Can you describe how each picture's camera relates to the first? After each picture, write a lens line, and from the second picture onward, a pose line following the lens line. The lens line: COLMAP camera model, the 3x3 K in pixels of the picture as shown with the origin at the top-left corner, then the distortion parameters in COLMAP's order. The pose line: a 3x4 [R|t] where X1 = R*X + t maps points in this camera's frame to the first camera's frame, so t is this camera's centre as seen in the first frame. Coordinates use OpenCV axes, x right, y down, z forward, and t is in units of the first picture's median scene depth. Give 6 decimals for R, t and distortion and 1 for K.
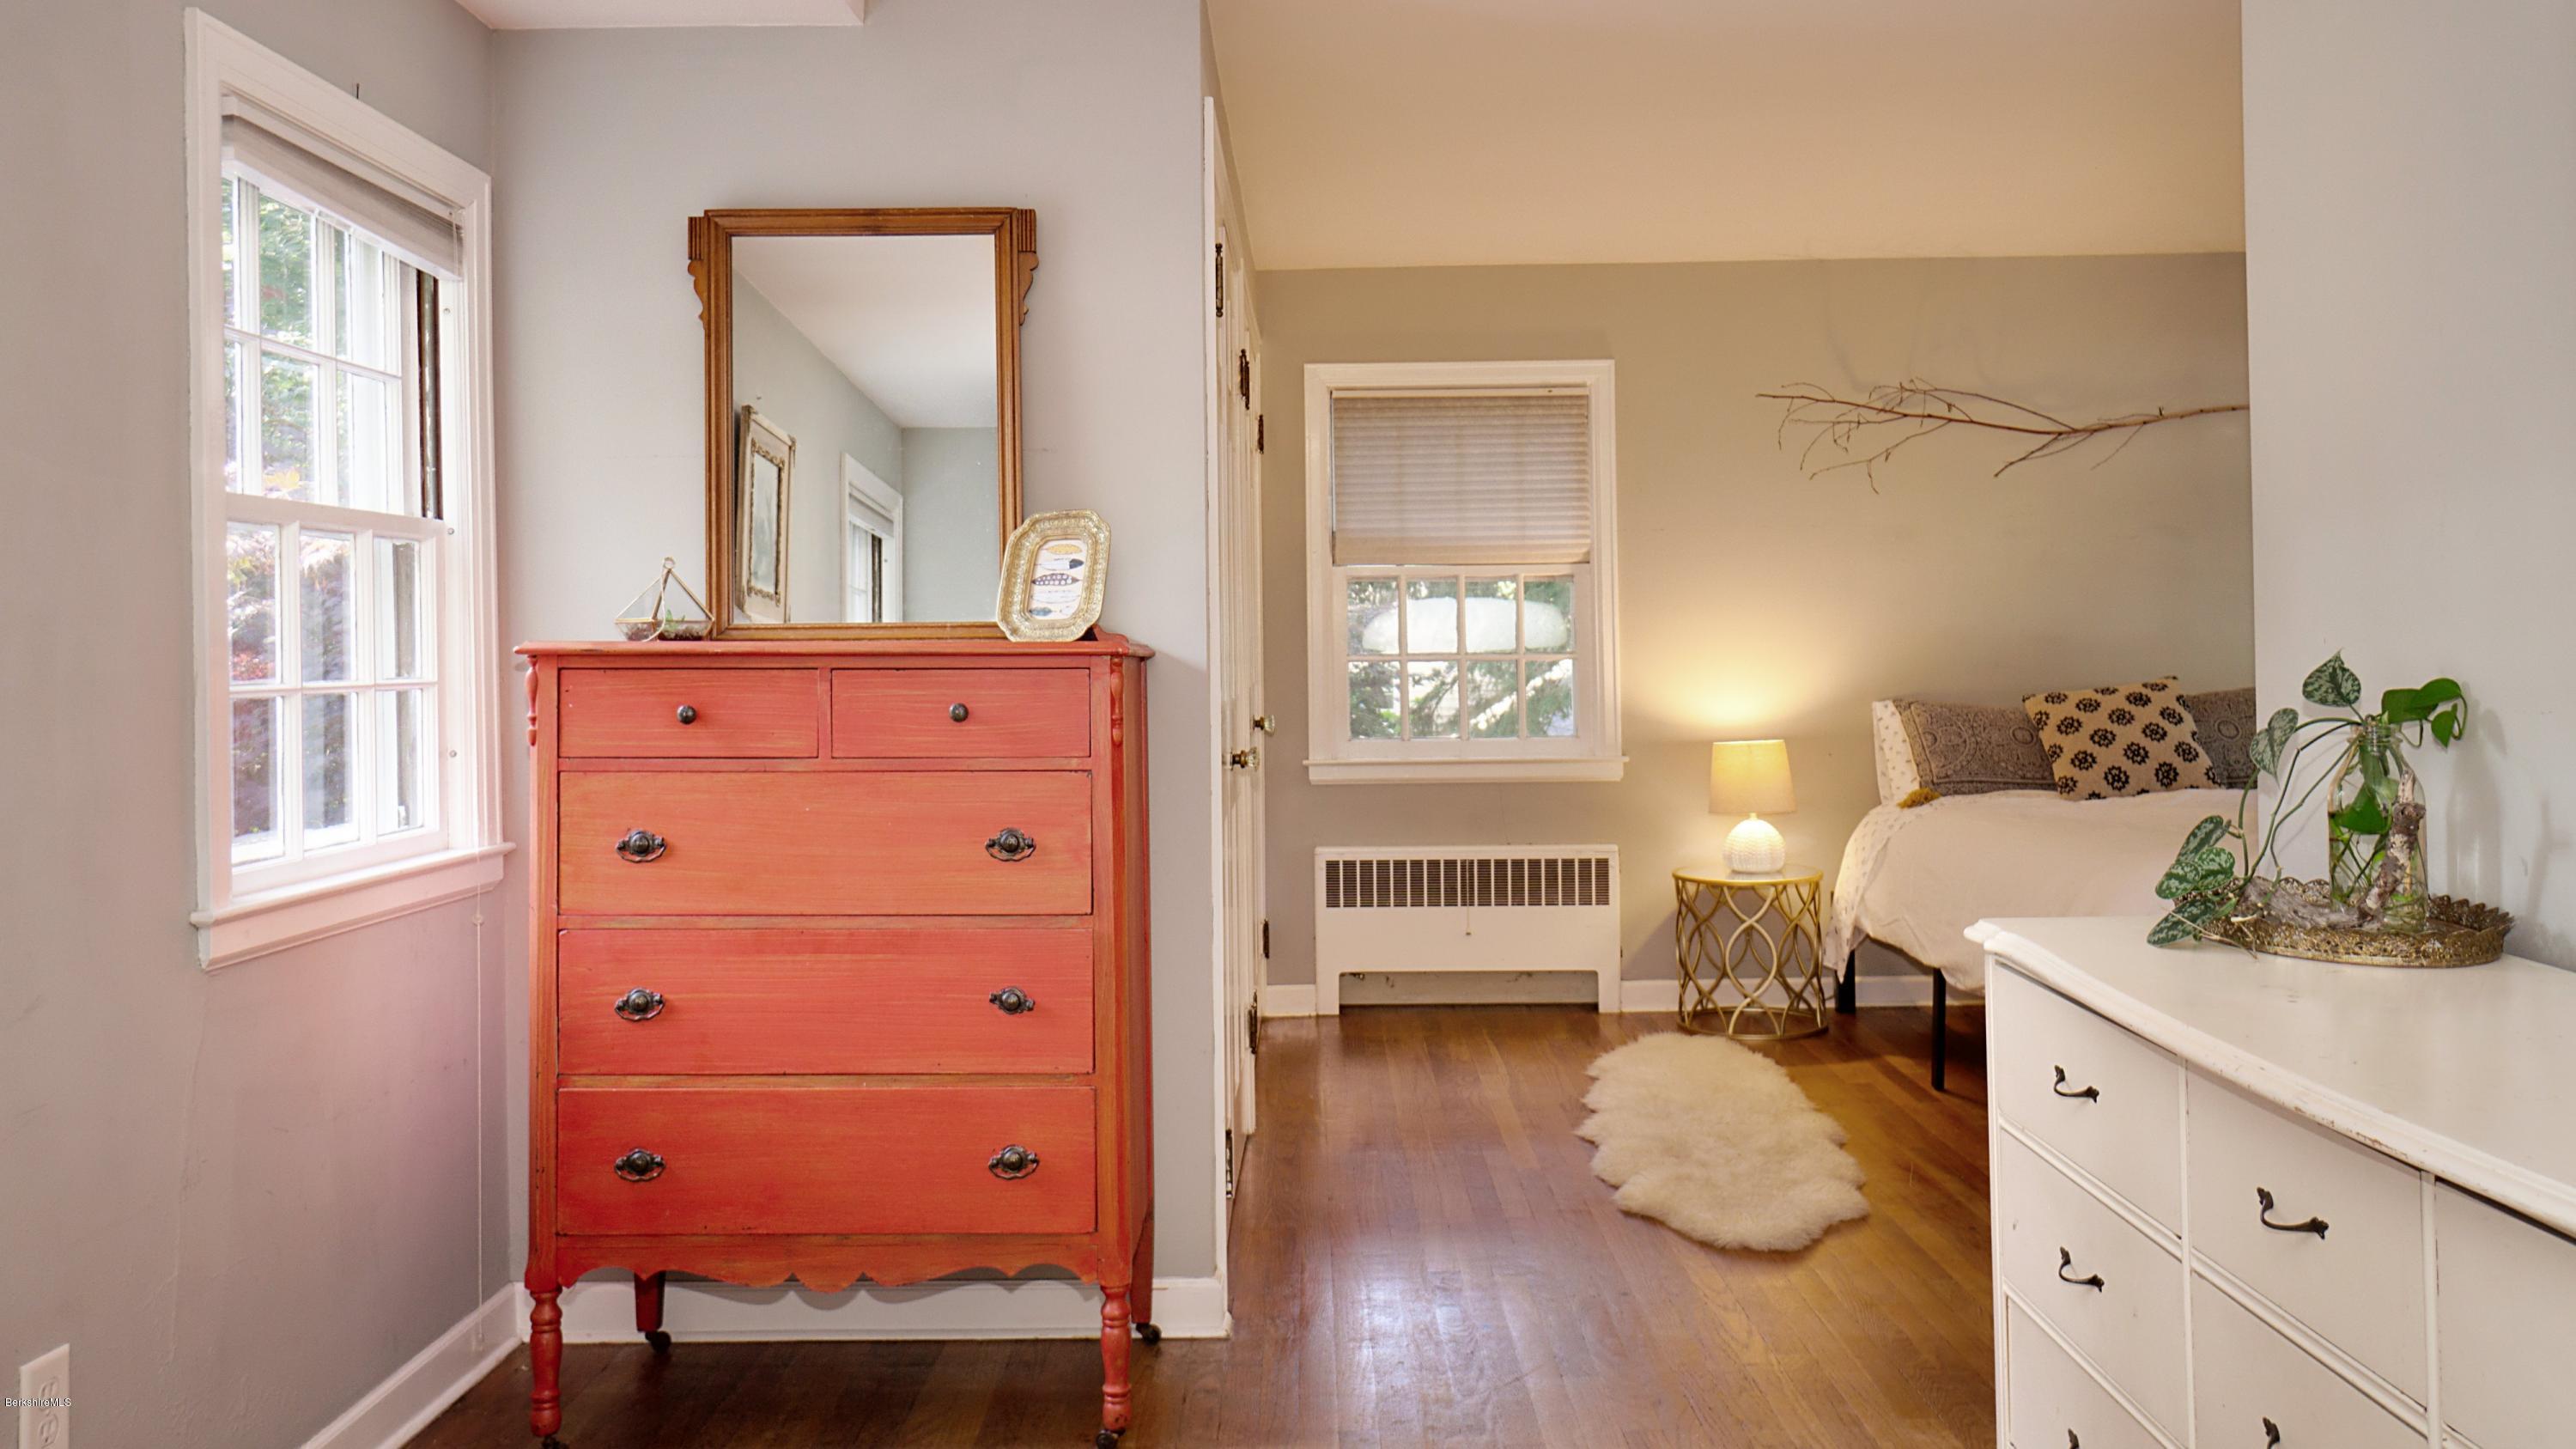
lens RADIAL K [[1774.6, 0, 1287.4], [0, 1774.6, 687.3], [0, 0, 1]] dist [-0.000604, -0.000211]
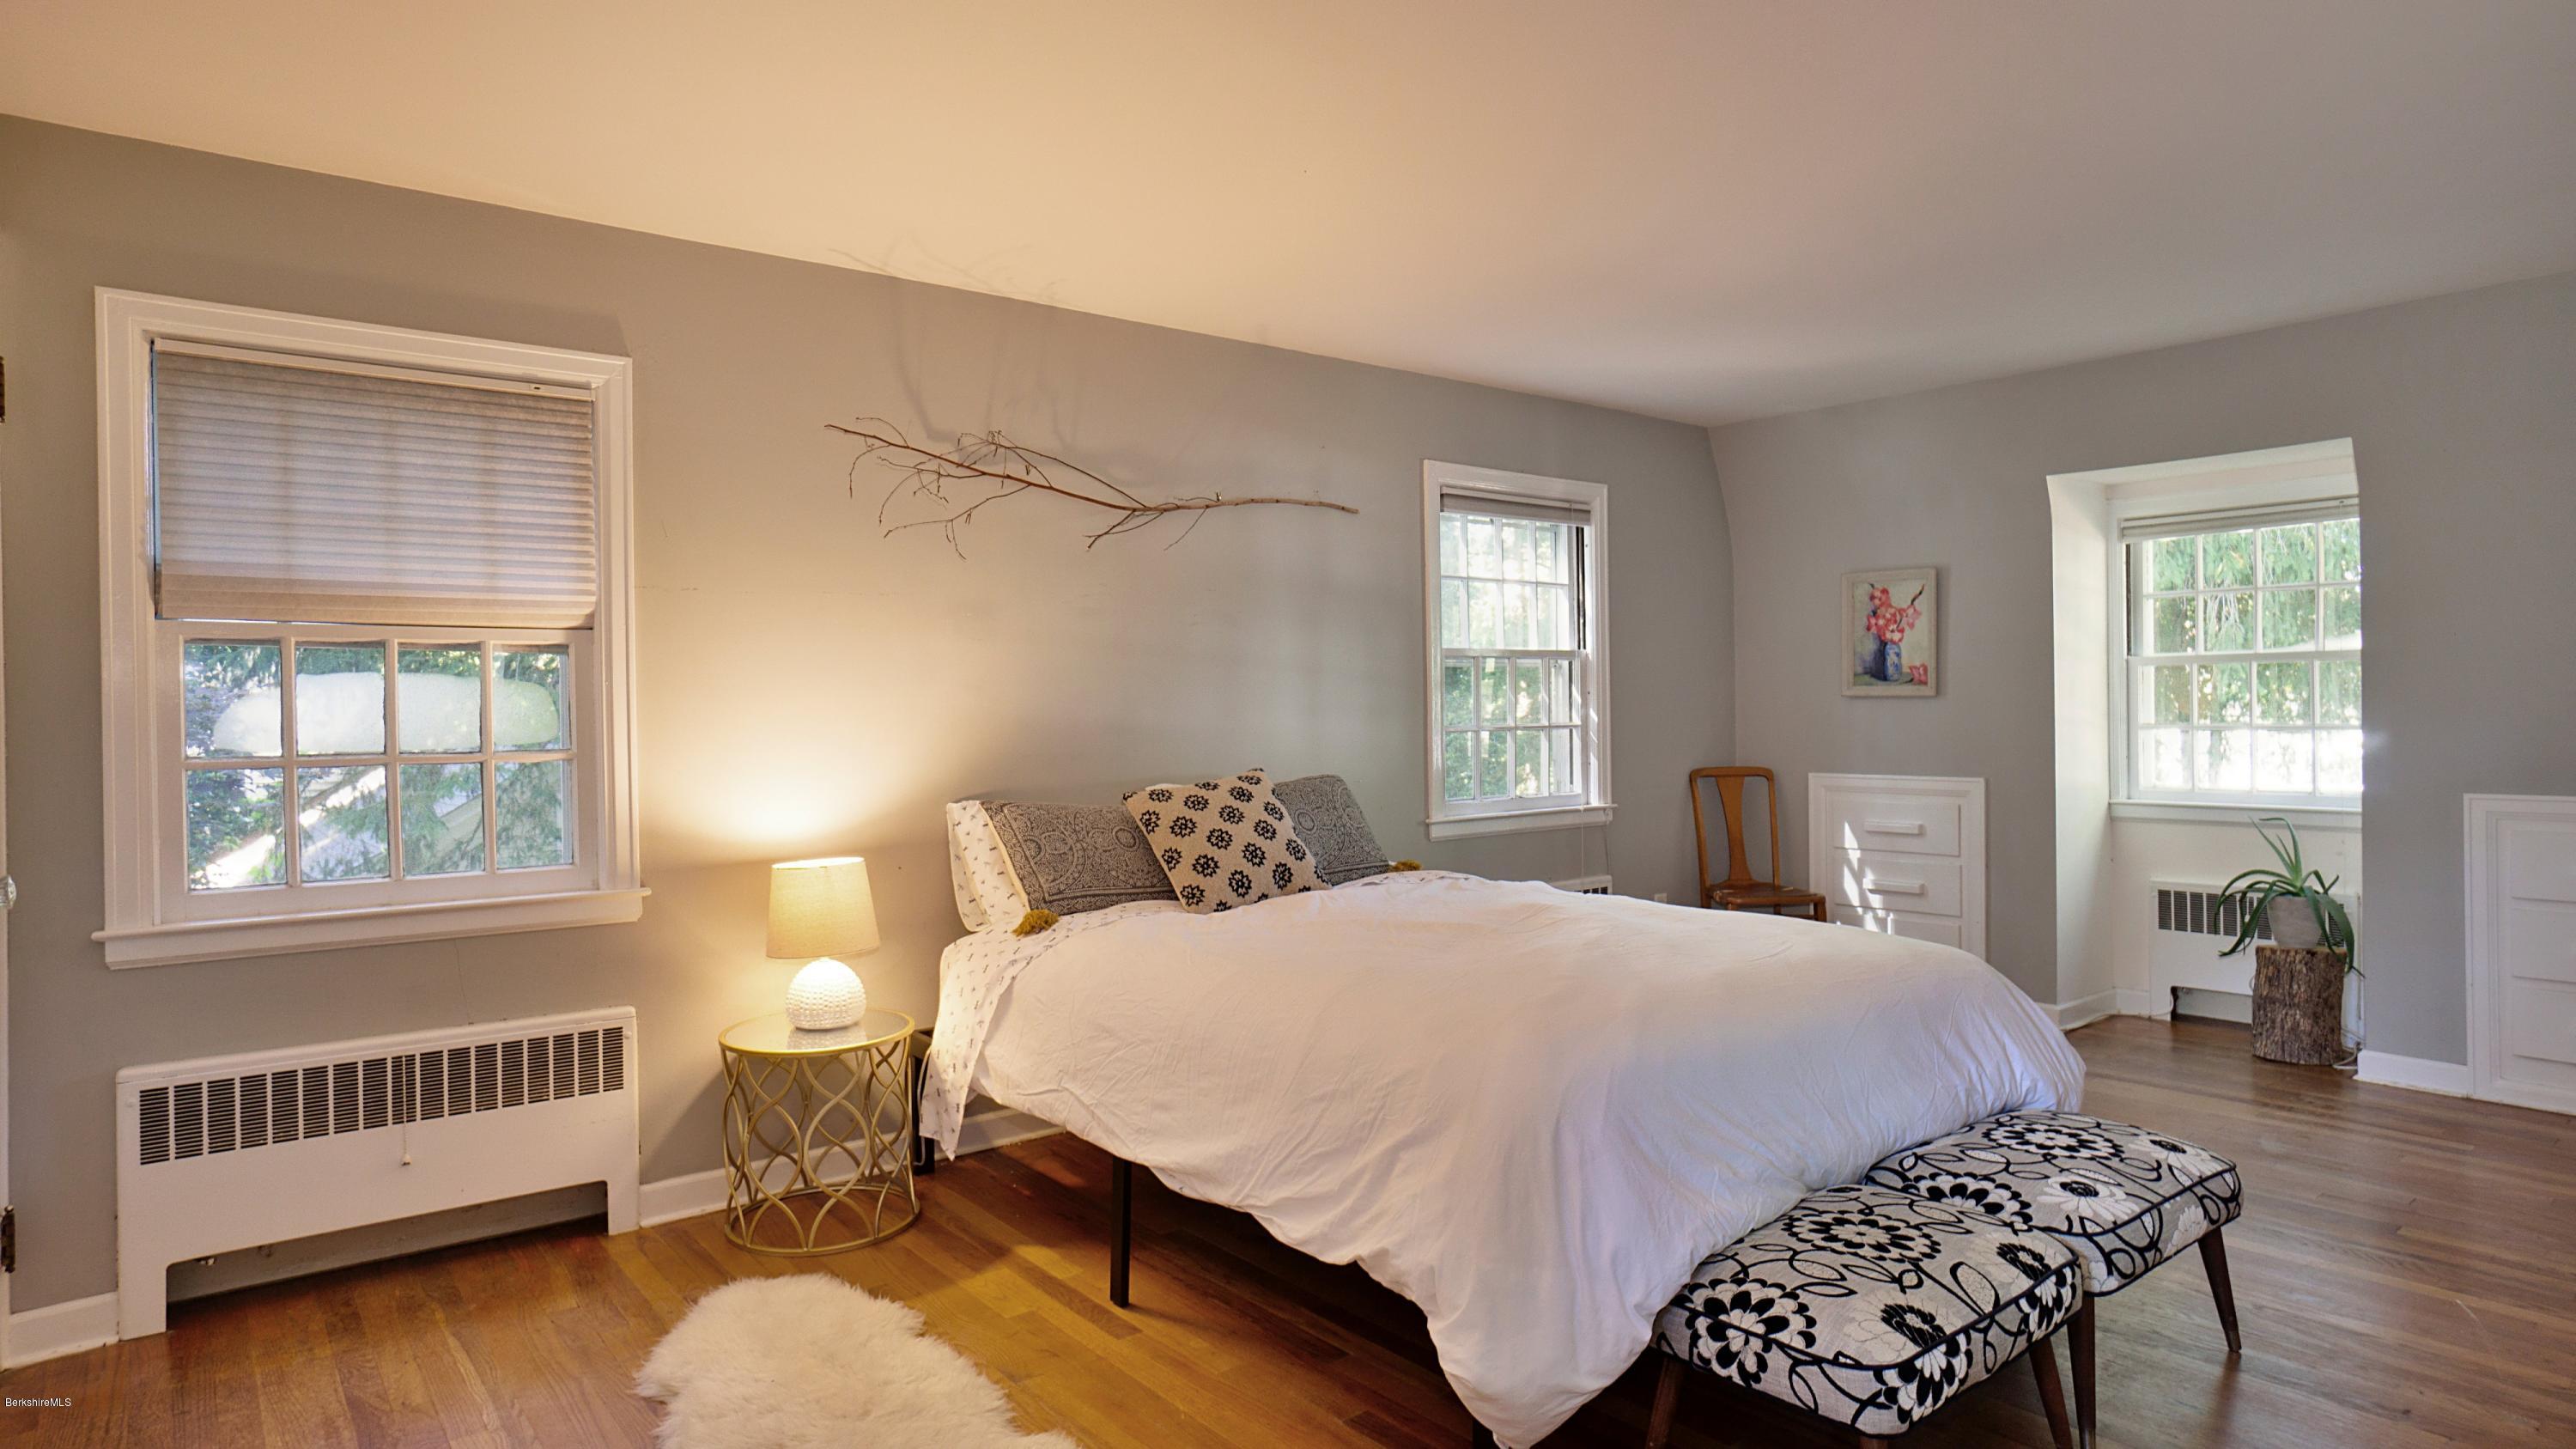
lens RADIAL K [[1441.9, 0, 1288.1], [0, 1441.9, 712.1], [0, 0, 1]] dist [-0.032676, 0.023935]
pose [[0.771291, 0.002119, 0.636479, 0.014160], [0.017923, 0.999526, -0.025046, -0.015684], [-0.636230, 0.030725, 0.770887, 0.364021]]
